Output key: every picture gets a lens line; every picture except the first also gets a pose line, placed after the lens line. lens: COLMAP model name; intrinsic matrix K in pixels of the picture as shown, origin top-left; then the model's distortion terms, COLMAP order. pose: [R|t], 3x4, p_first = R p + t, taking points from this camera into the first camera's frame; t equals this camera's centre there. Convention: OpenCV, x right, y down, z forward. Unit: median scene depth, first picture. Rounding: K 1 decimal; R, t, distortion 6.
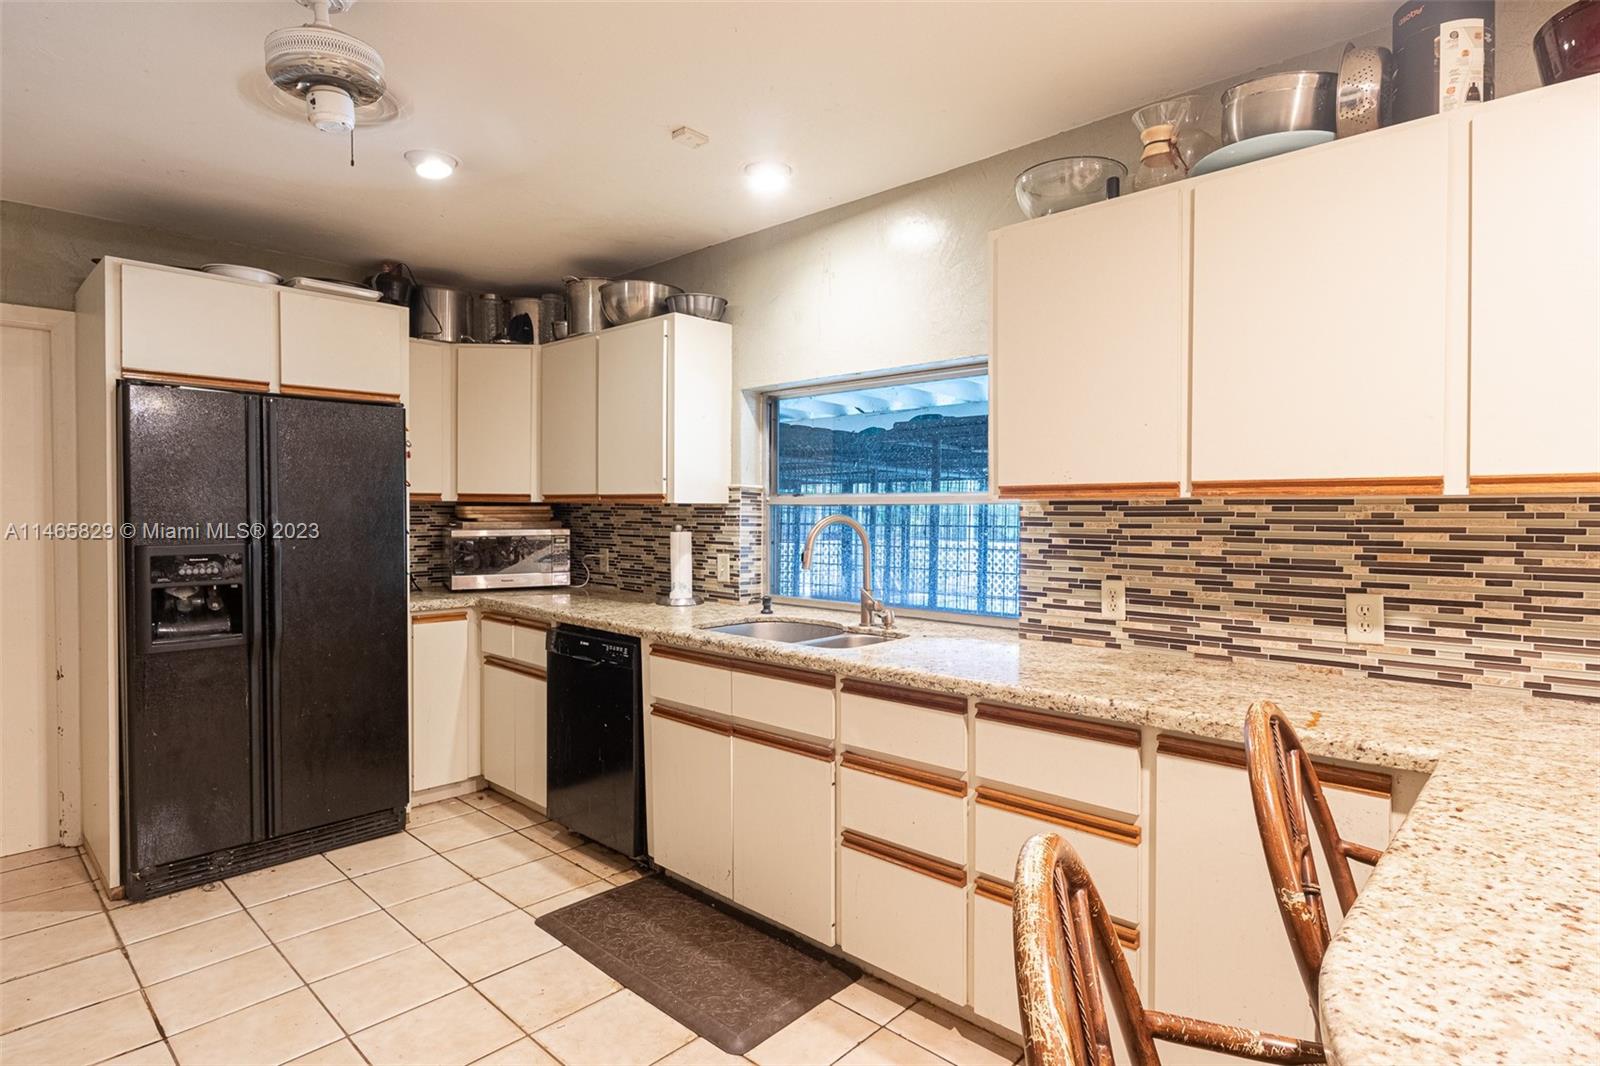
lens RADIAL K [[817.3, 0, 802.4], [0, 817.3, 524.1], [0, 0, 1]] dist [-0.036850, 0.000016]
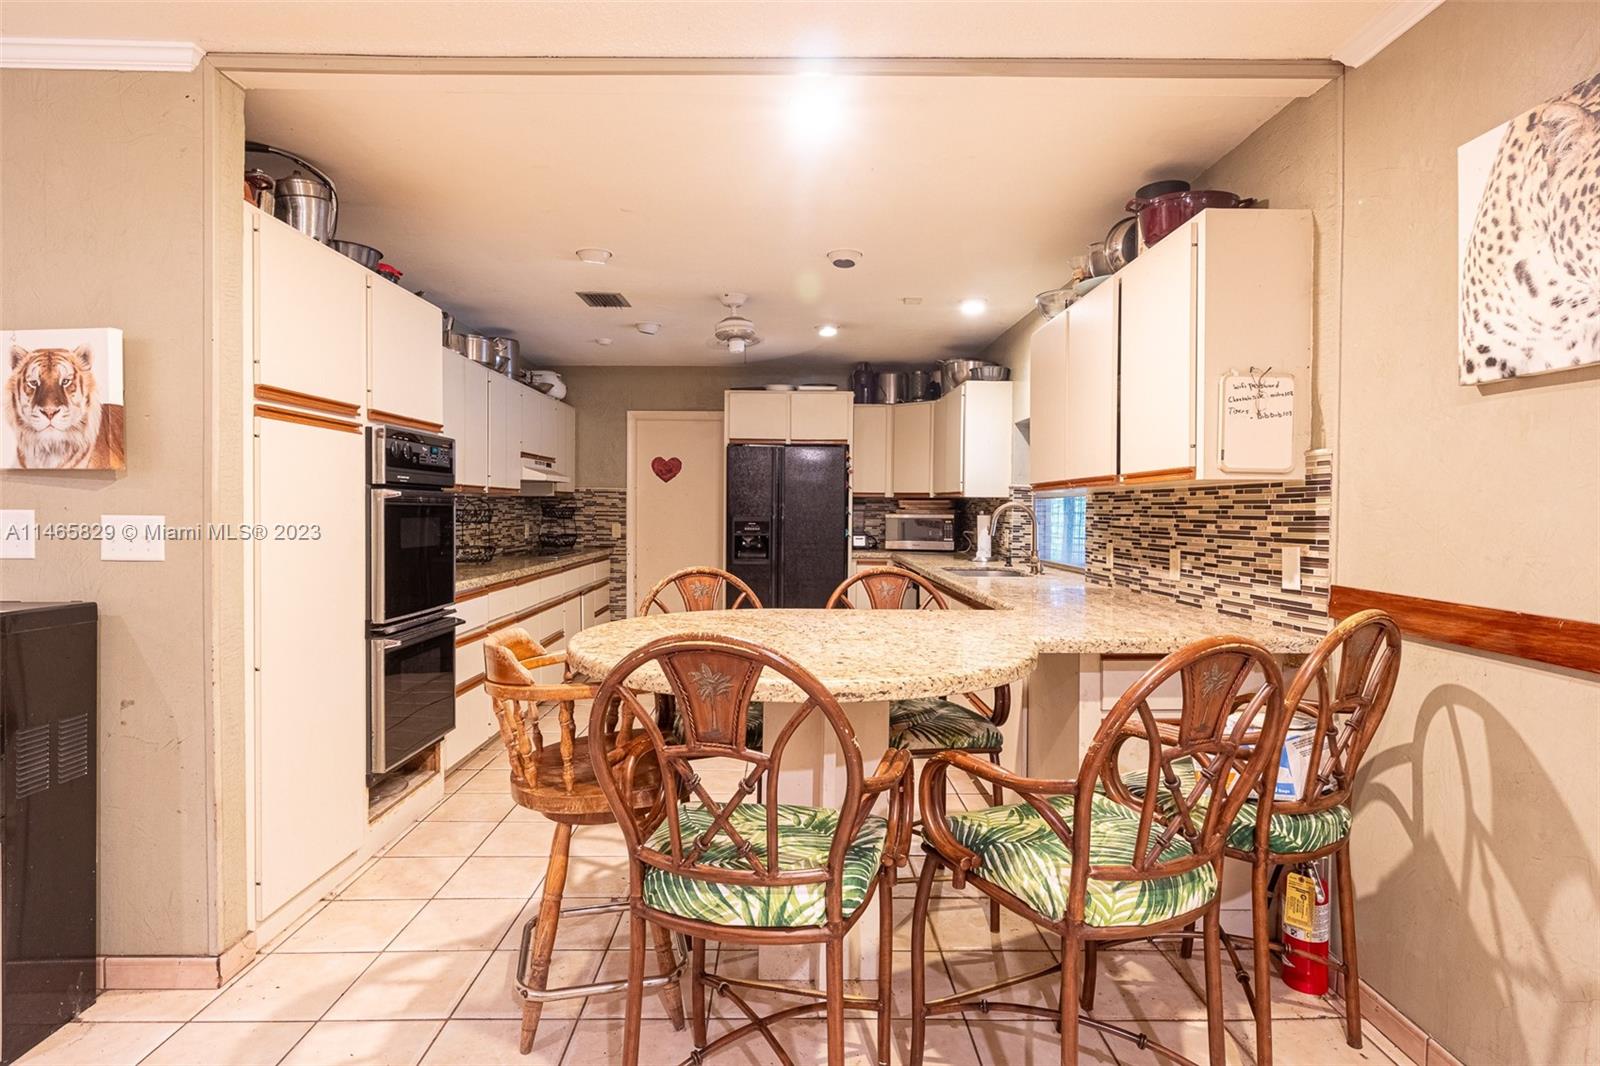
lens RADIAL K [[817.3, 0, 802.1], [0, 817.3, 529.0], [0, 0, 1]] dist [-0.036850, 0.000016]
pose [[0.681100, 0.021992, -0.731860, 1.011320], [-0.021066, 0.999724, 0.010436, 0.034992], [0.731887, 0.008309, 0.681375, -0.443112]]
